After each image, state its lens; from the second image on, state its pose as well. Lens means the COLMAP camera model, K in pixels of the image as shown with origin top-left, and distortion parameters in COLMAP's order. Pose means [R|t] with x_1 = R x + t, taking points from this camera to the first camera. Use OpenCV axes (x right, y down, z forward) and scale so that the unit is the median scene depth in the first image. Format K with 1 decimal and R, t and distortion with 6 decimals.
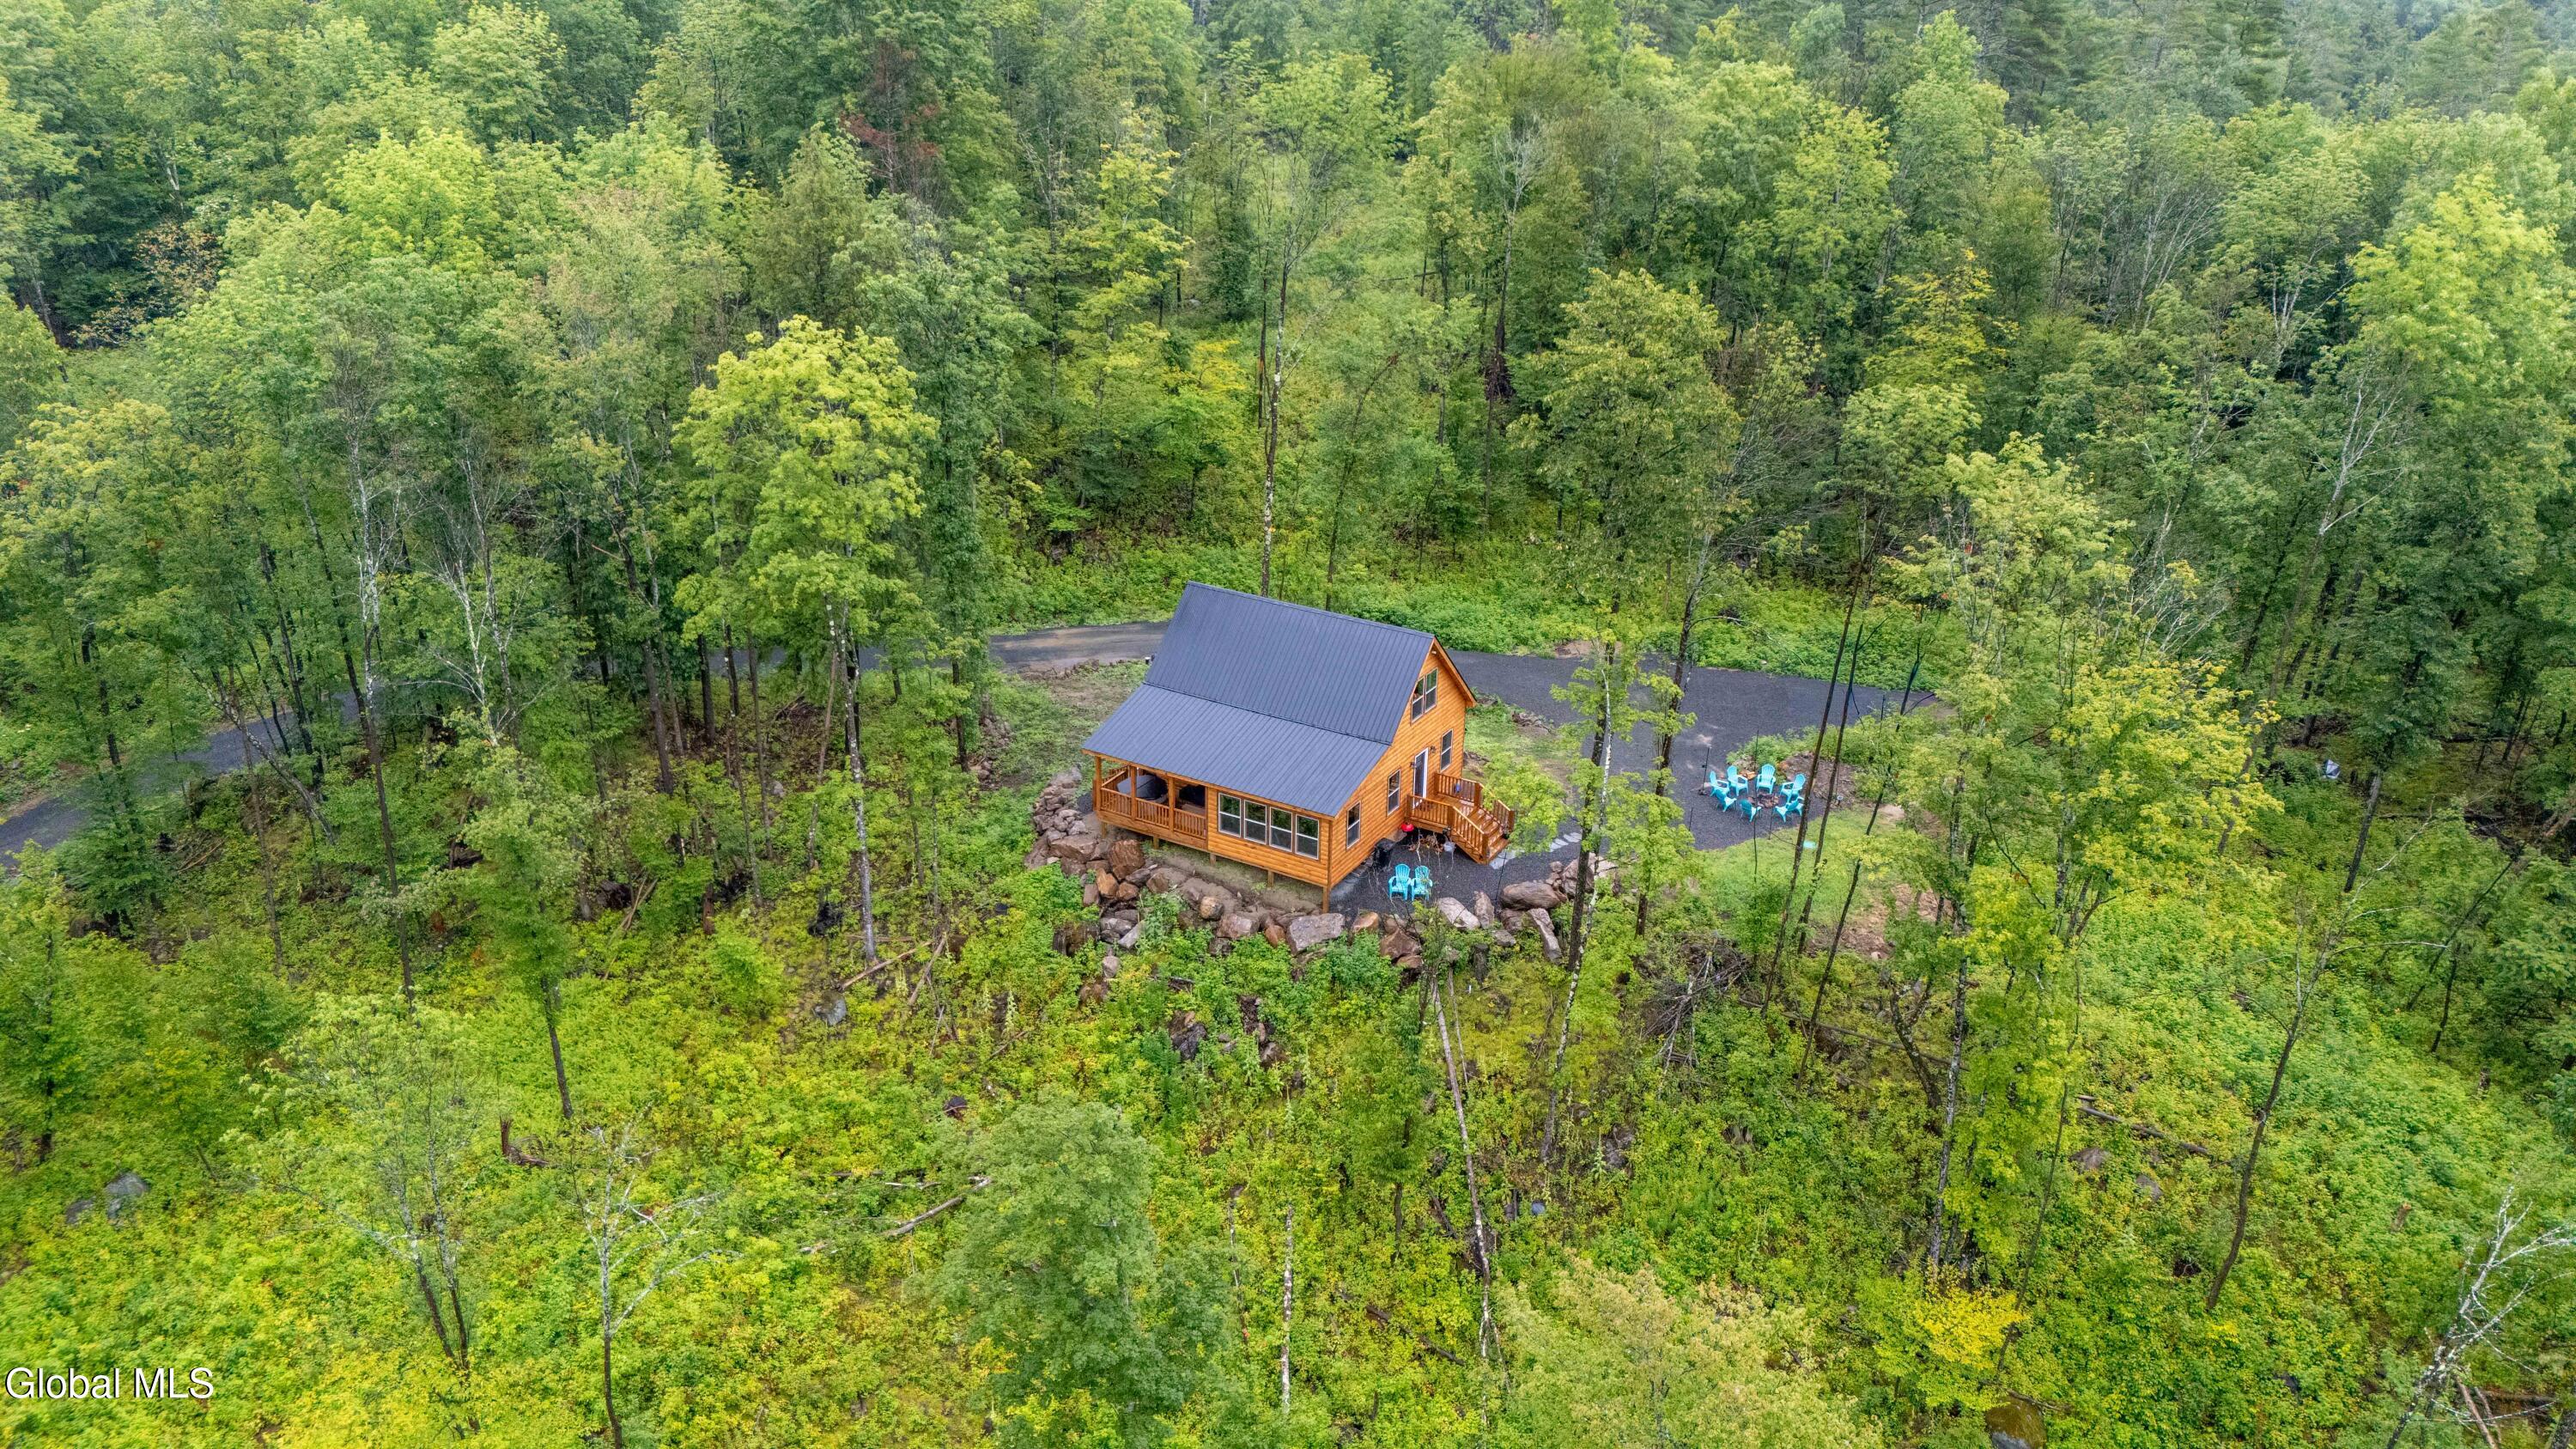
lens RADIAL K [[1890.1, 0, 1280.8], [0, 1890.1, 706.2], [0, 0, 1]] dist [0.067596, -0.061060]
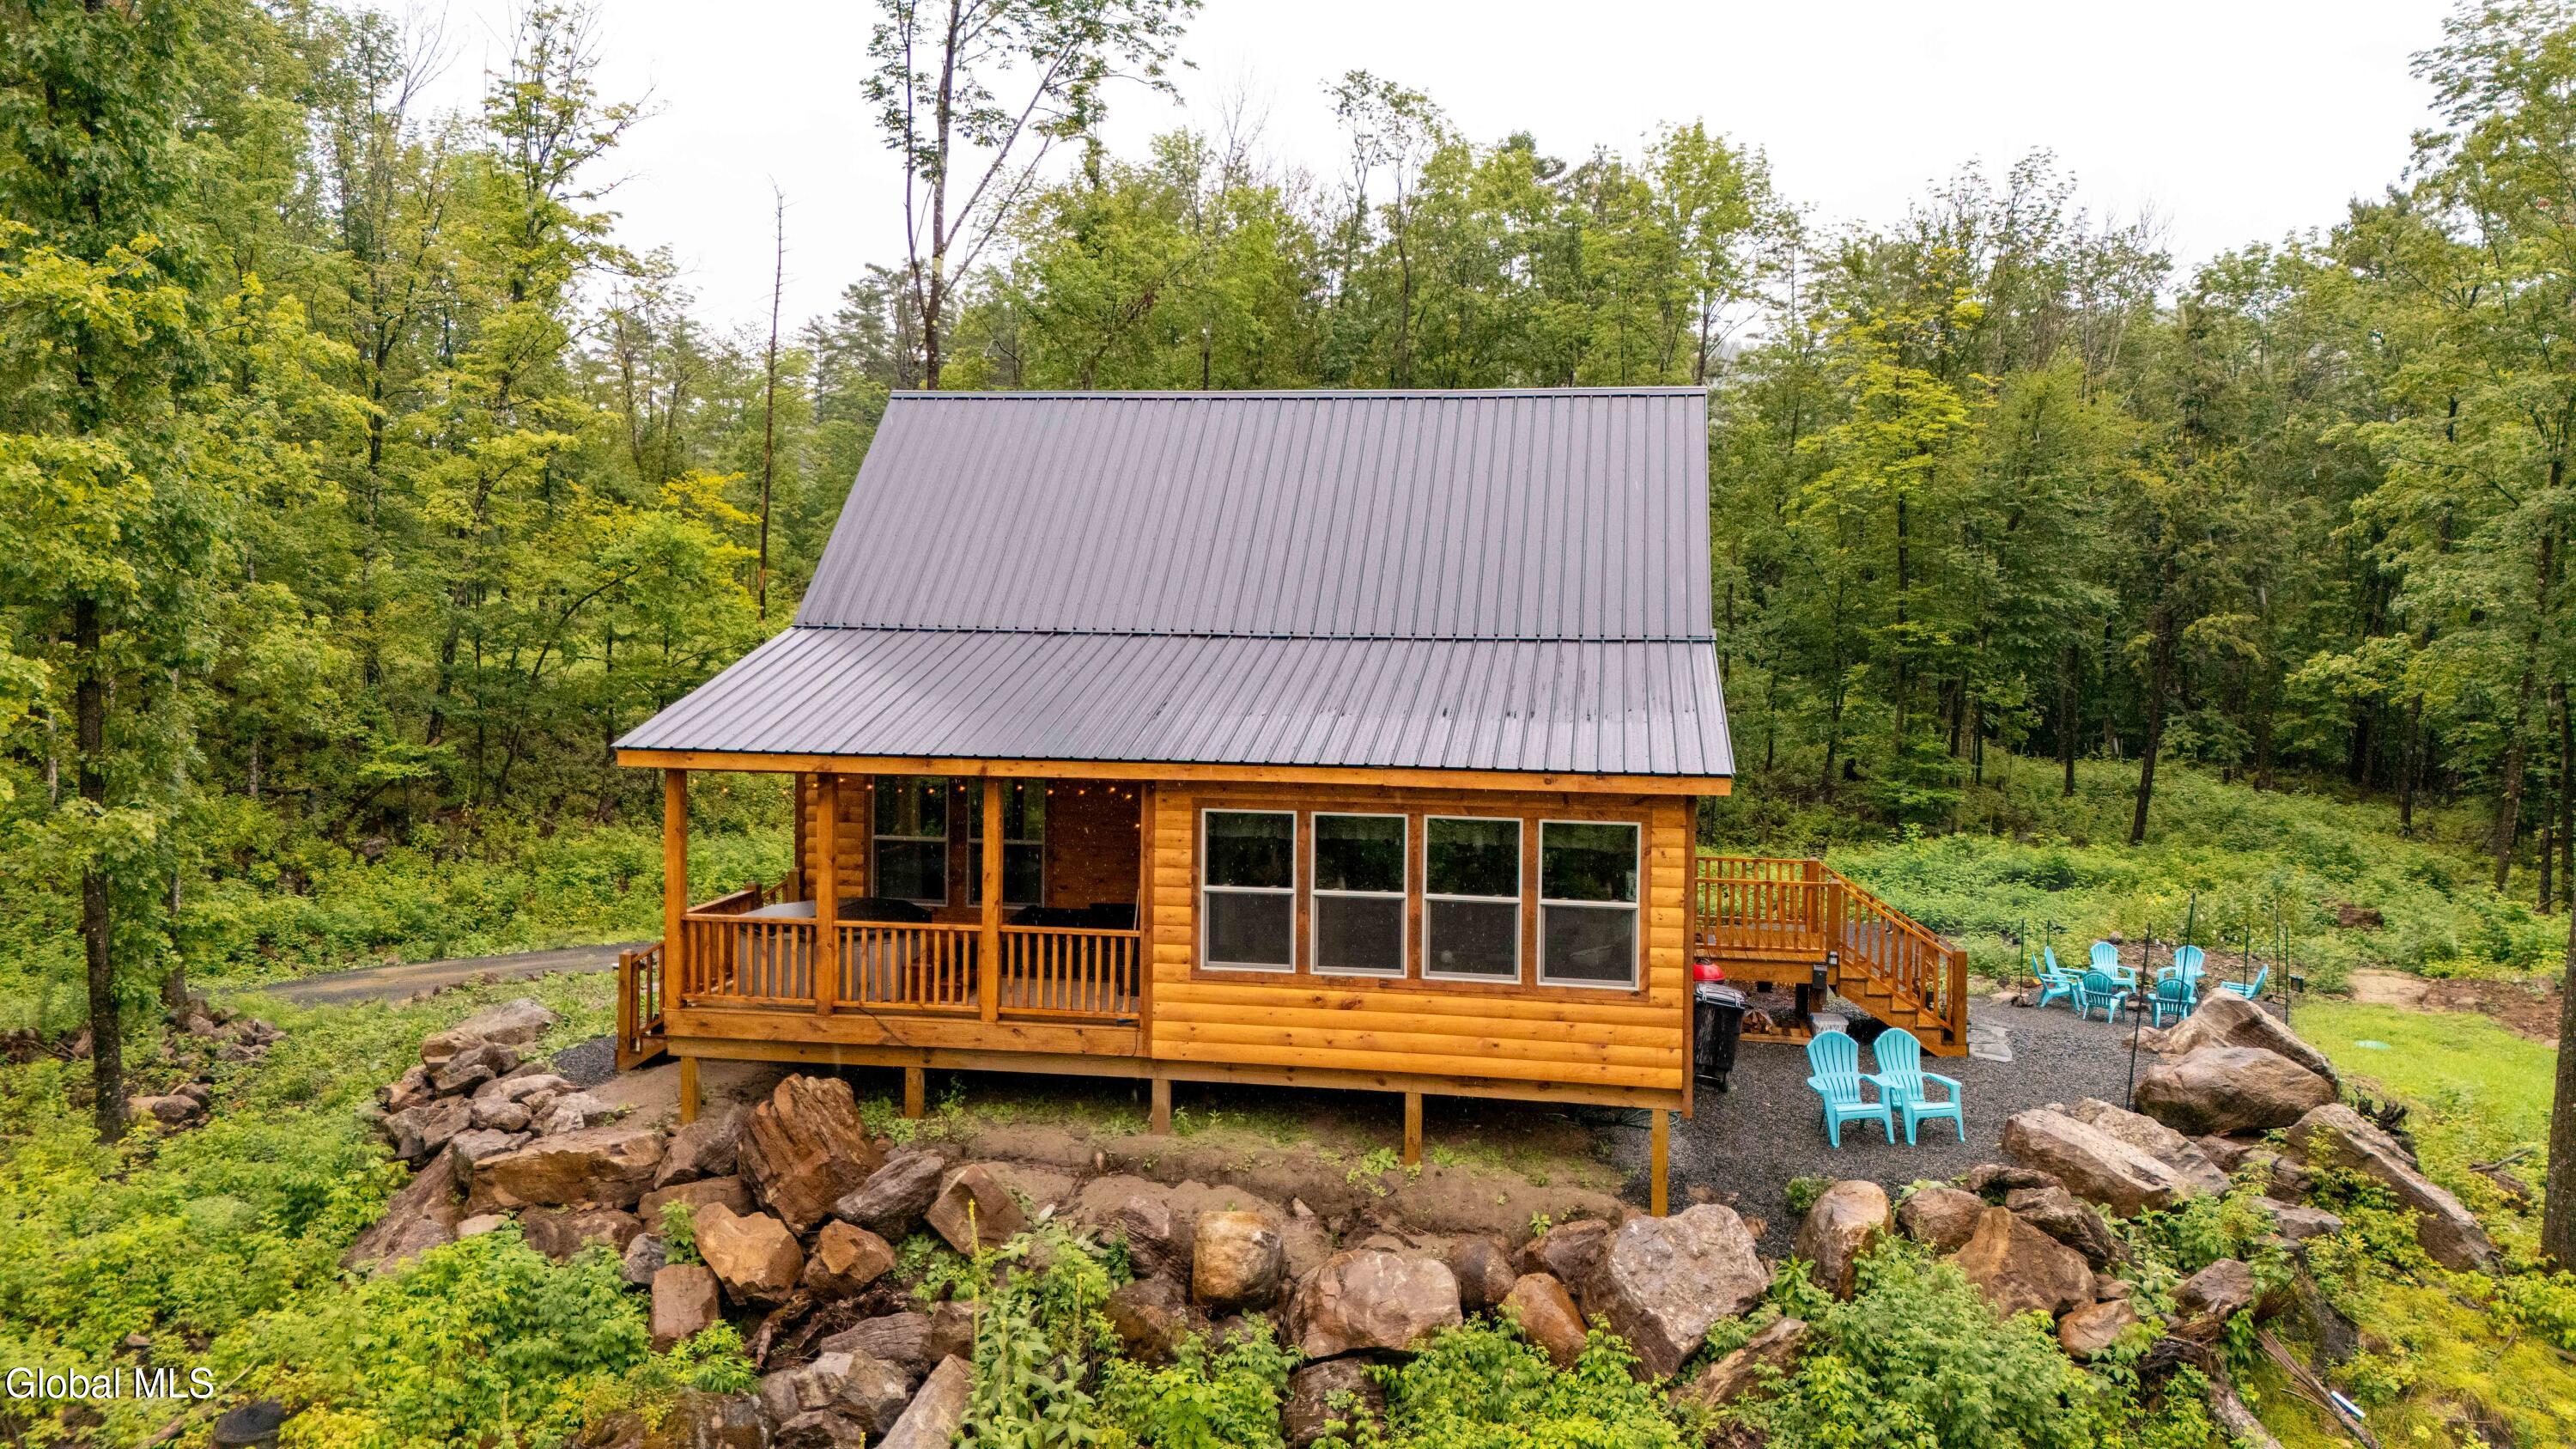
lens RADIAL K [[1890.1, 0, 1283.4], [0, 1890.1, 715.1], [0, 0, 1]] dist [0.067596, -0.061060]
pose [[0.934991, -0.020086, 0.354103, -0.117342], [0.140128, 0.938088, -0.316788, 0.120799], [-0.325816, 0.345813, 0.879919, 0.766221]]
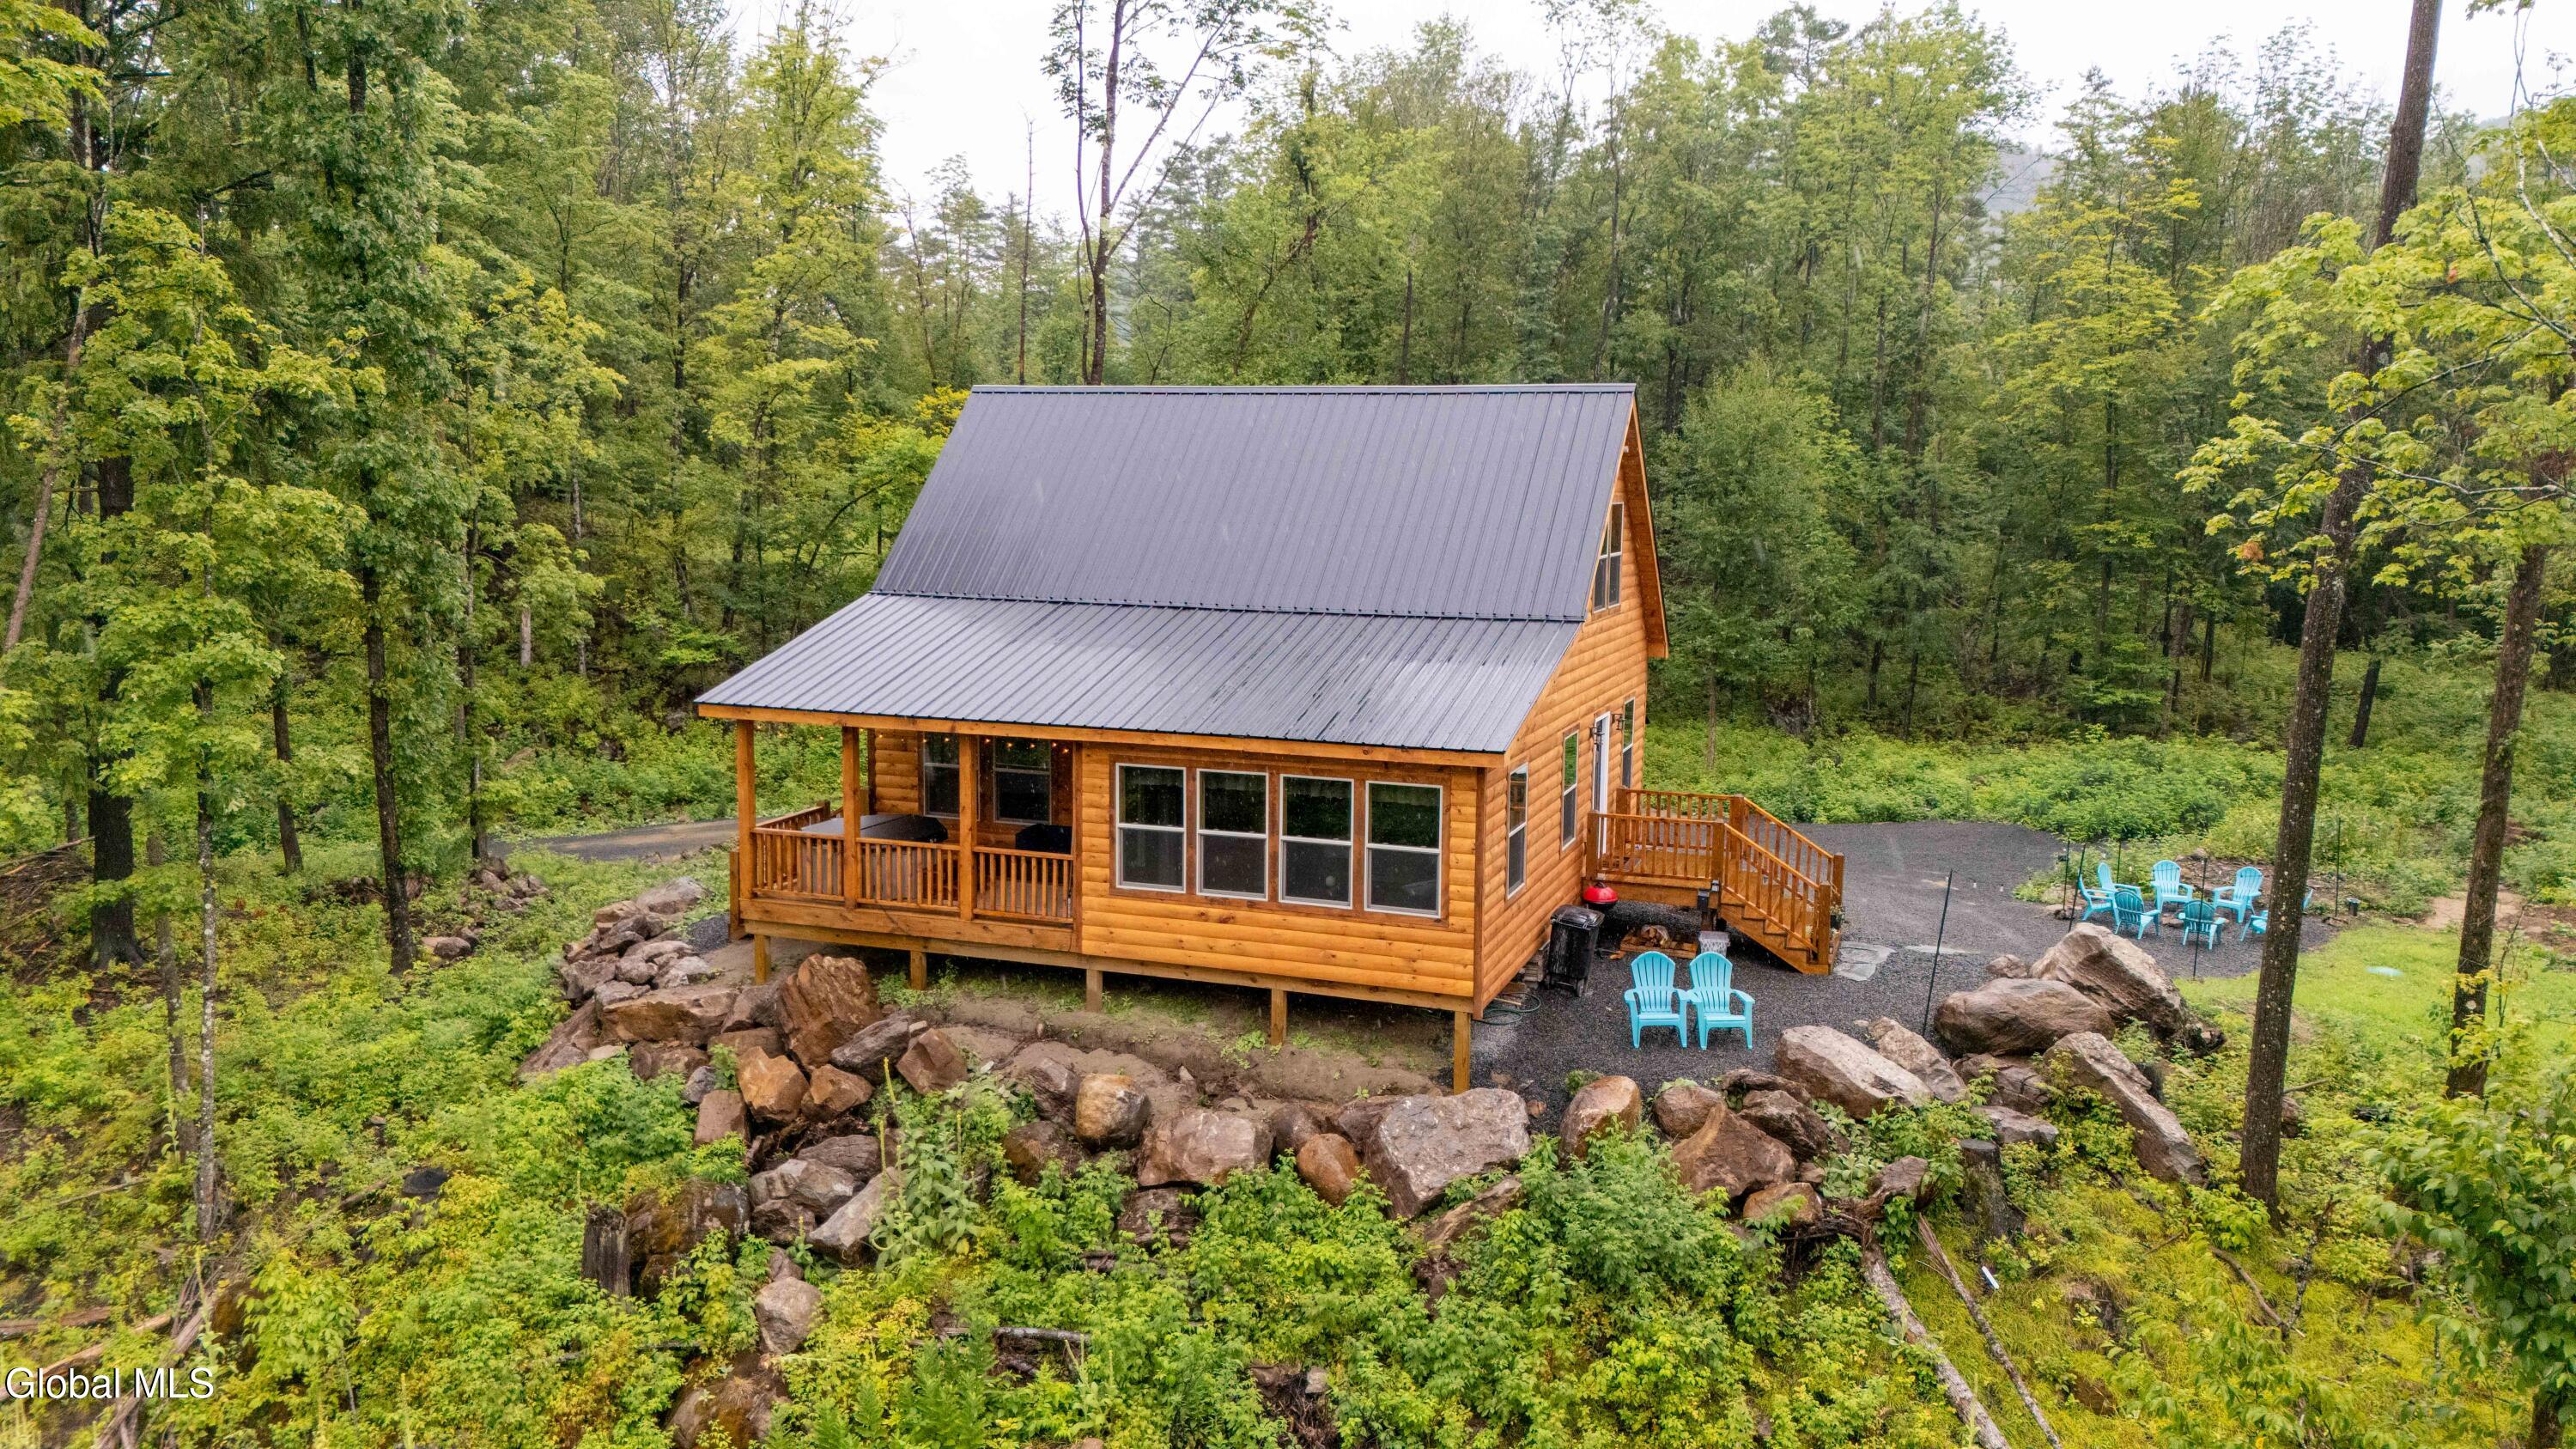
lens RADIAL K [[1890.1, 0, 1283.9], [0, 1890.1, 706.1], [0, 0, 1]] dist [0.067596, -0.061060]
pose [[0.983755, -0.026568, 0.177539, -0.063788], [0.073977, 0.961106, -0.266089, 0.130119], [-0.163564, 0.274900, 0.947458, 0.678171]]
